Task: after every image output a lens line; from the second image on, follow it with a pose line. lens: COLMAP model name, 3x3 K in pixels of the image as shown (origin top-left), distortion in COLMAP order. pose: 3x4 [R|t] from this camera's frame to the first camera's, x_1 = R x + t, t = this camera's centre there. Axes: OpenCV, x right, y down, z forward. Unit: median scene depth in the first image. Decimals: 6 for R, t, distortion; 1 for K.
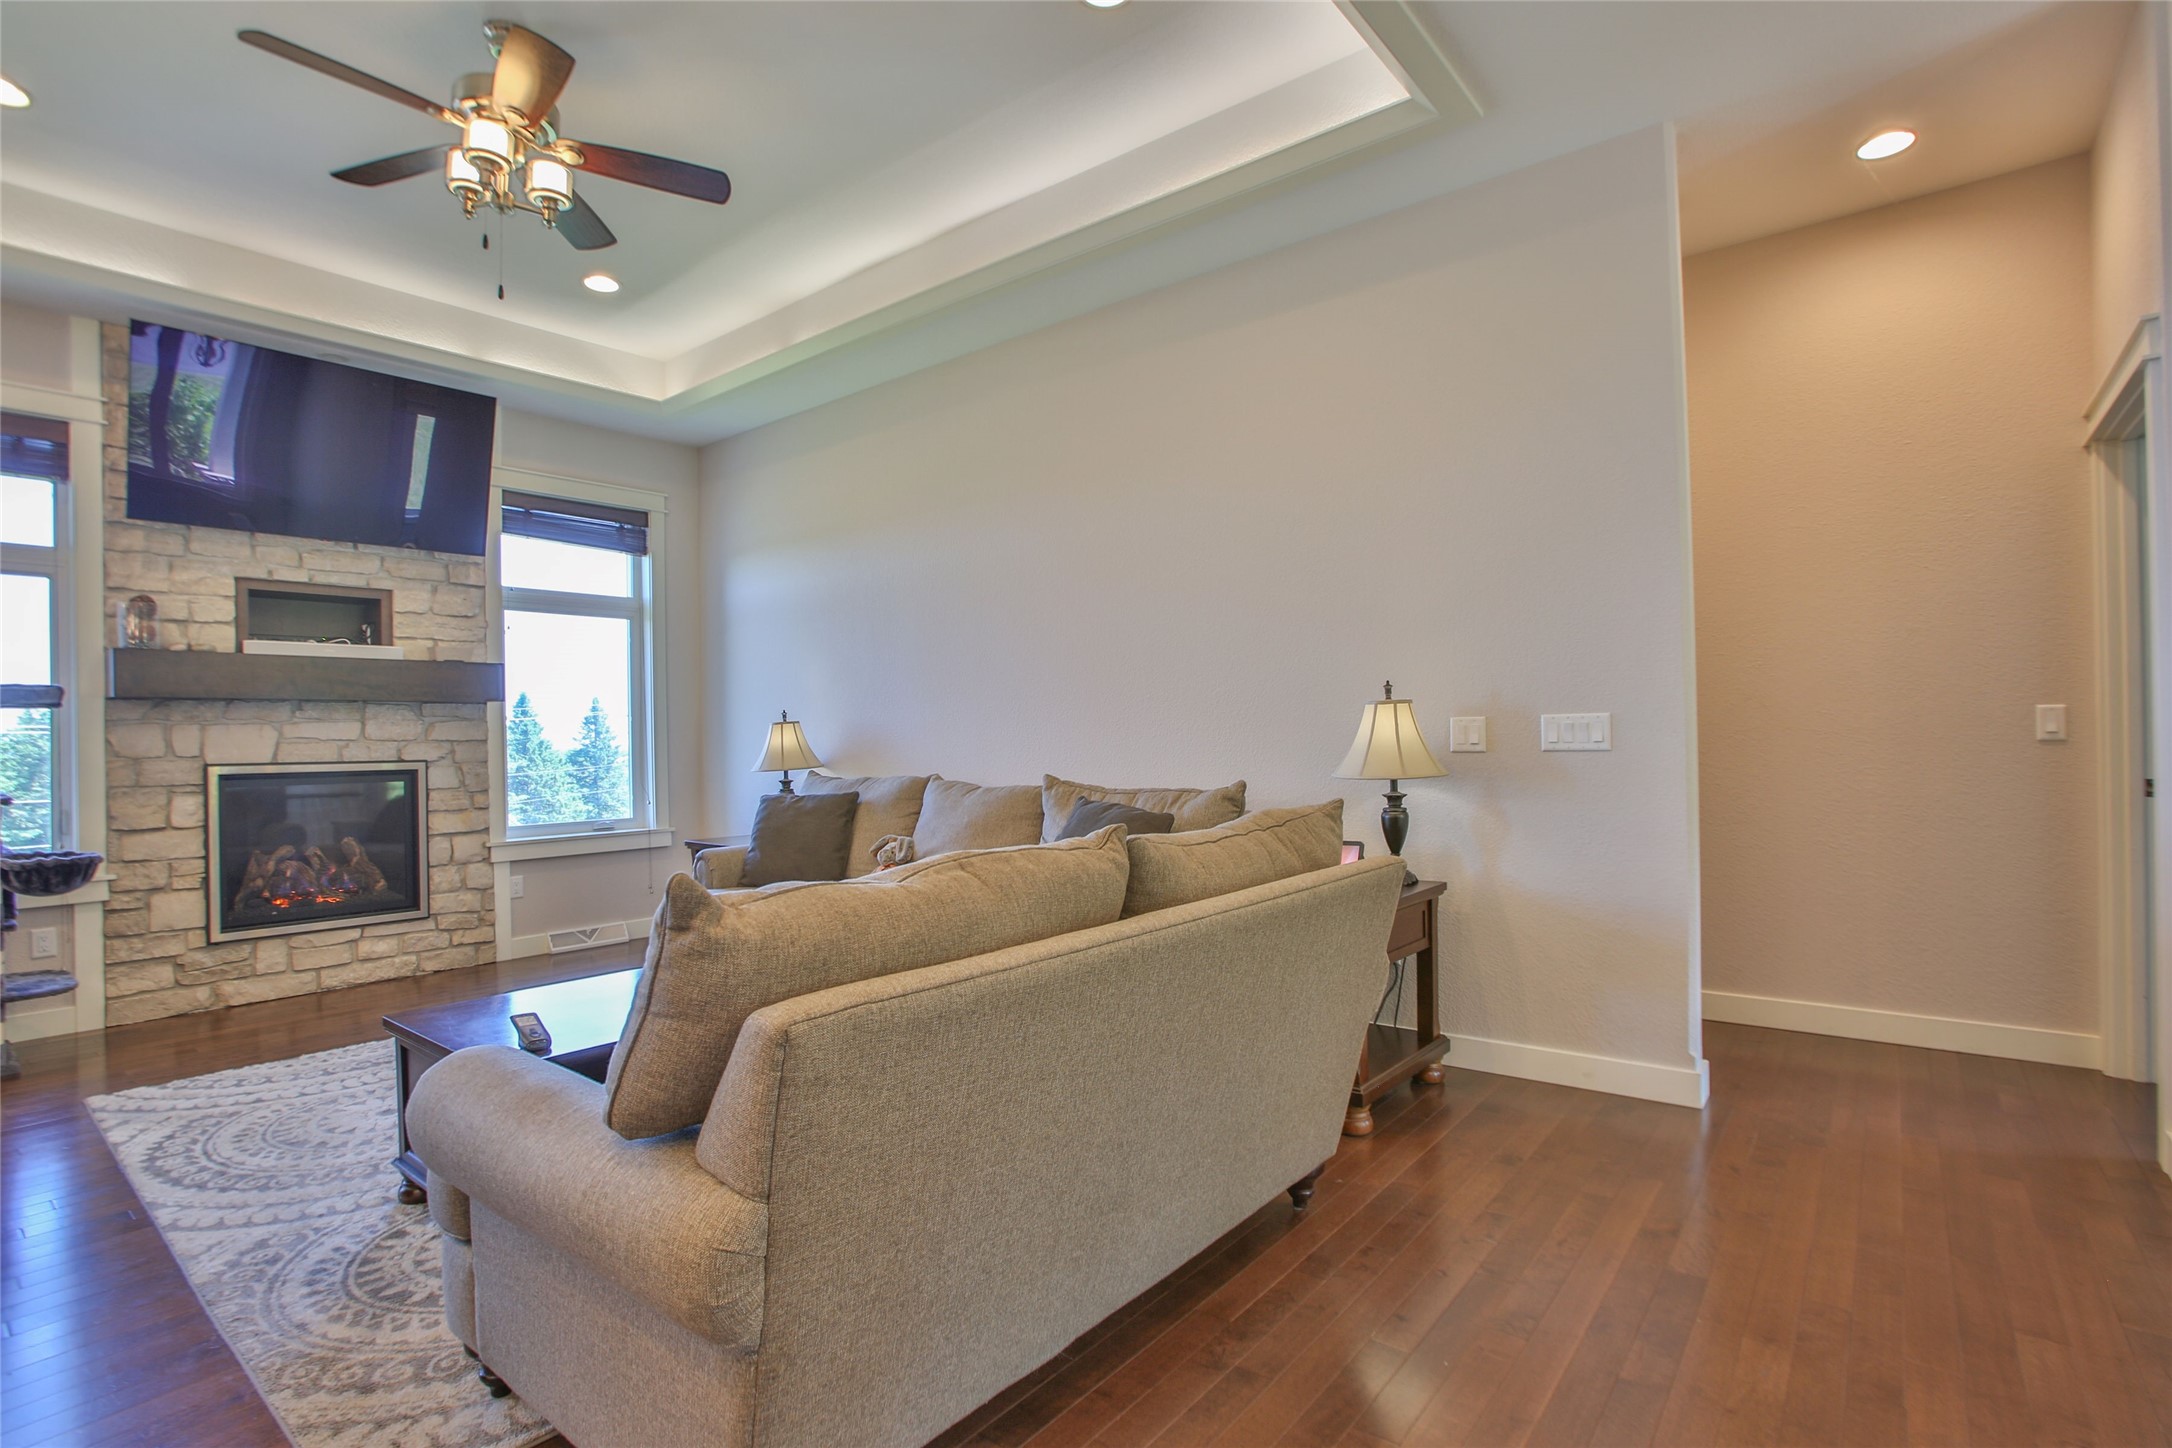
lens RADIAL K [[1044.7, 0, 1086.0], [0, 1044.7, 724.0], [0, 0, 1]] dist [-0.000323, 0.000048]
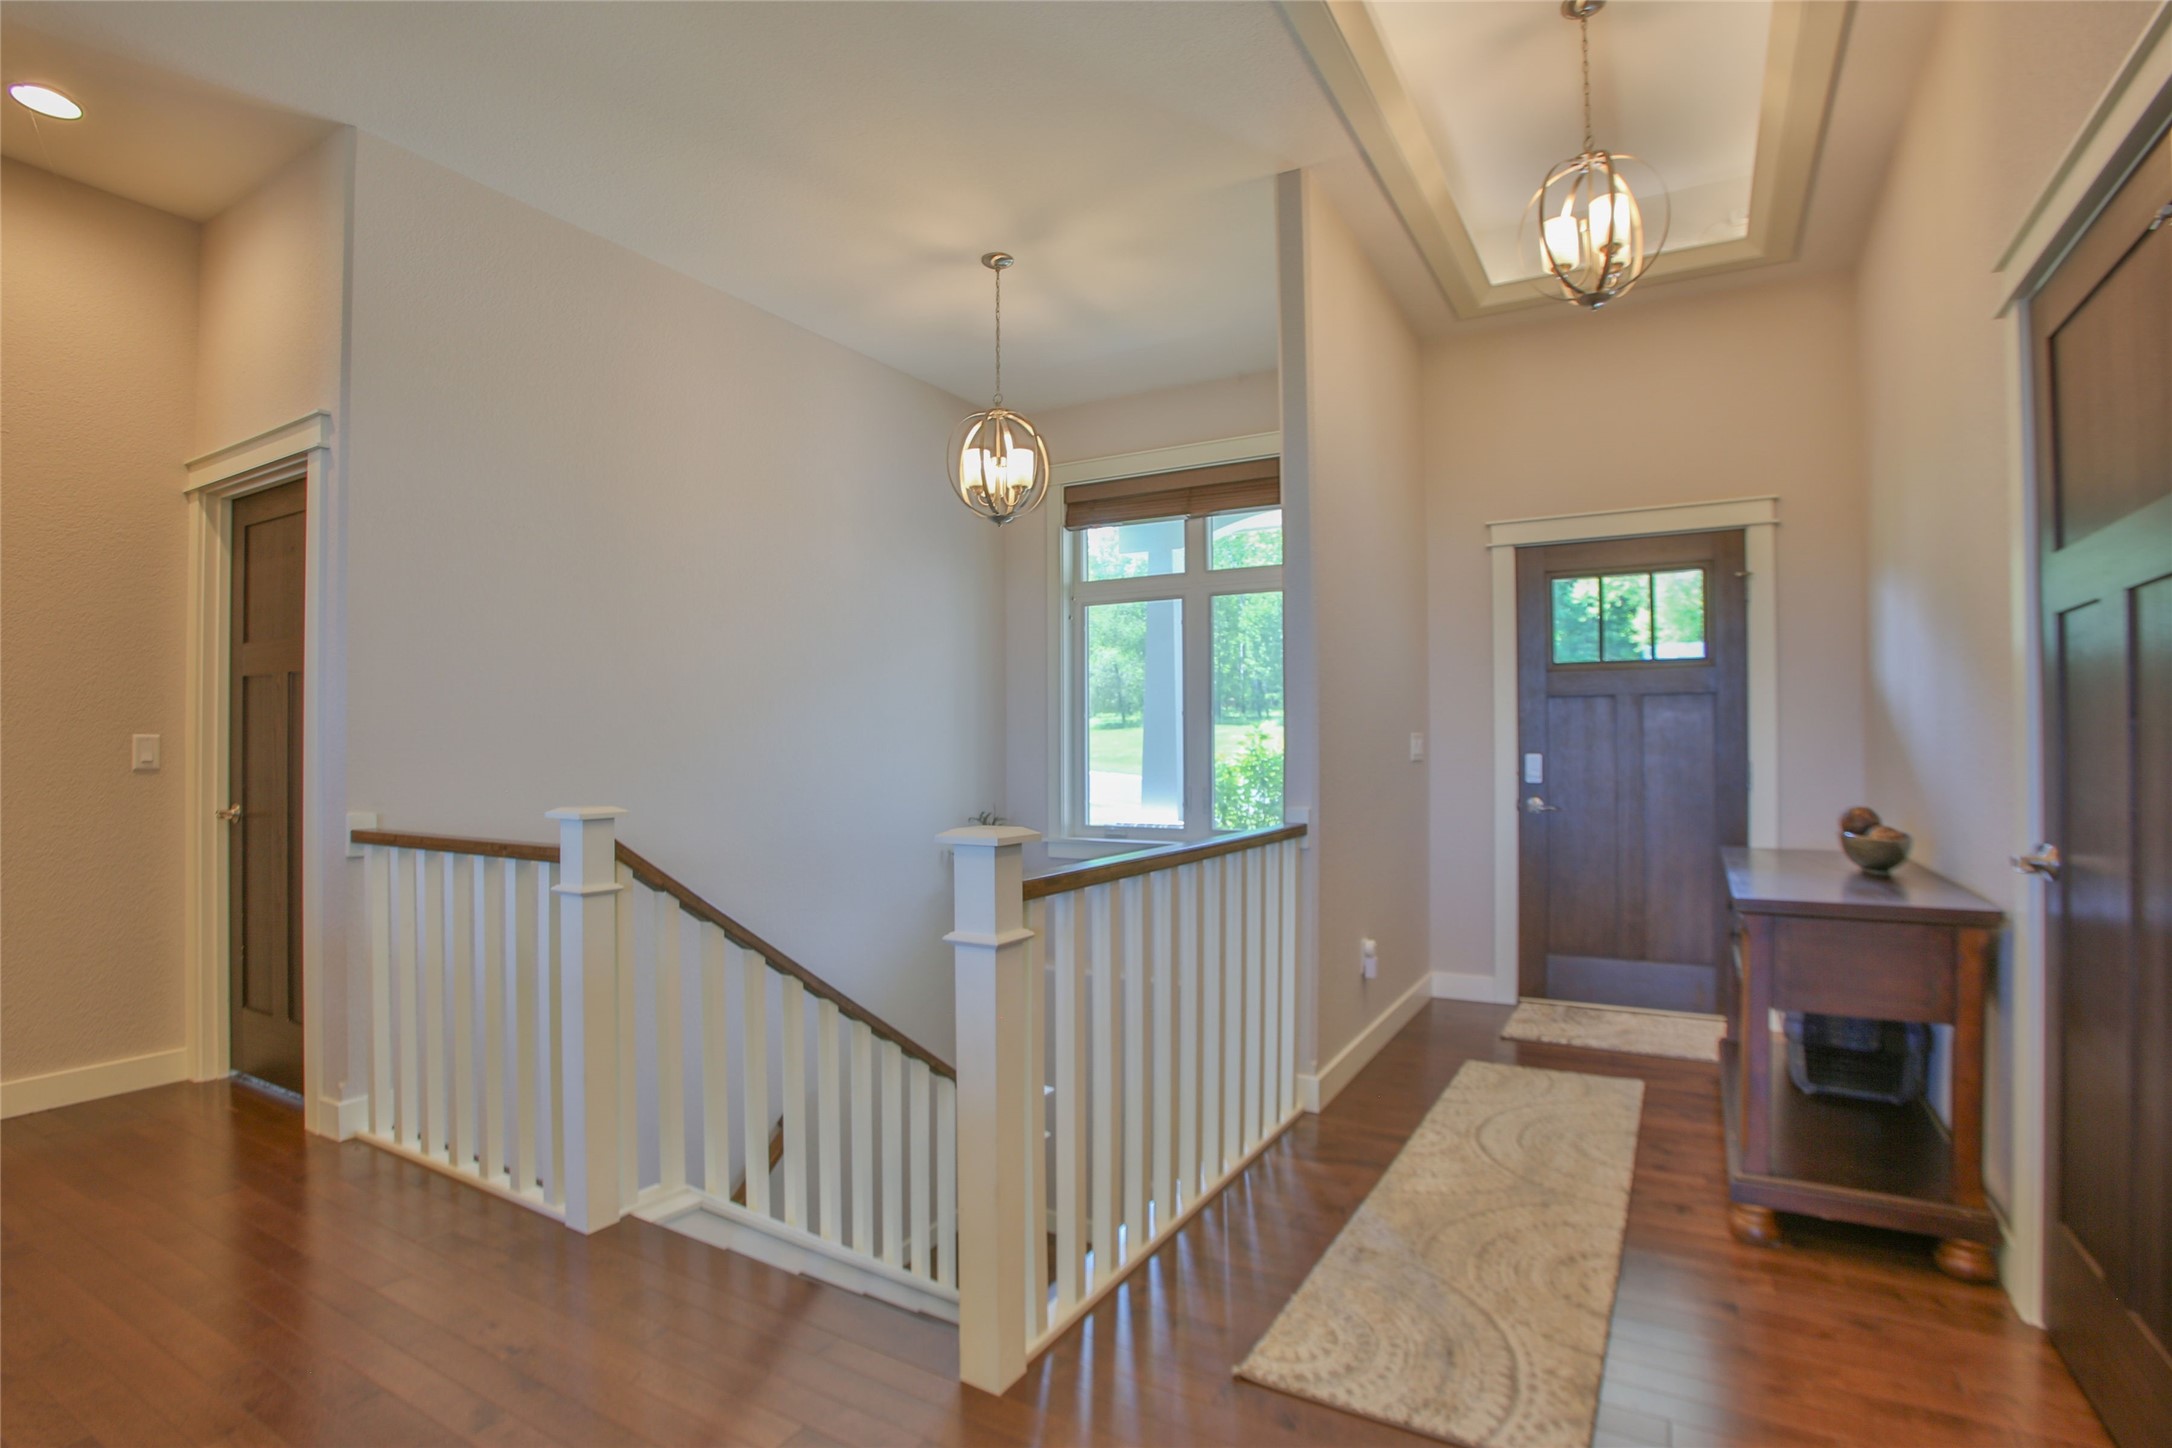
lens RADIAL K [[1044.7, 0, 1086.0], [0, 1044.7, 724.0], [0, 0, 1]] dist [-0.000323, 0.000048]
pose [[-0.144317, 0.034729, 0.988922, -0.217233], [-0.000879, 0.999379, -0.035224, 0.006168], [-0.989531, -0.005953, -0.144196, 0.241638]]
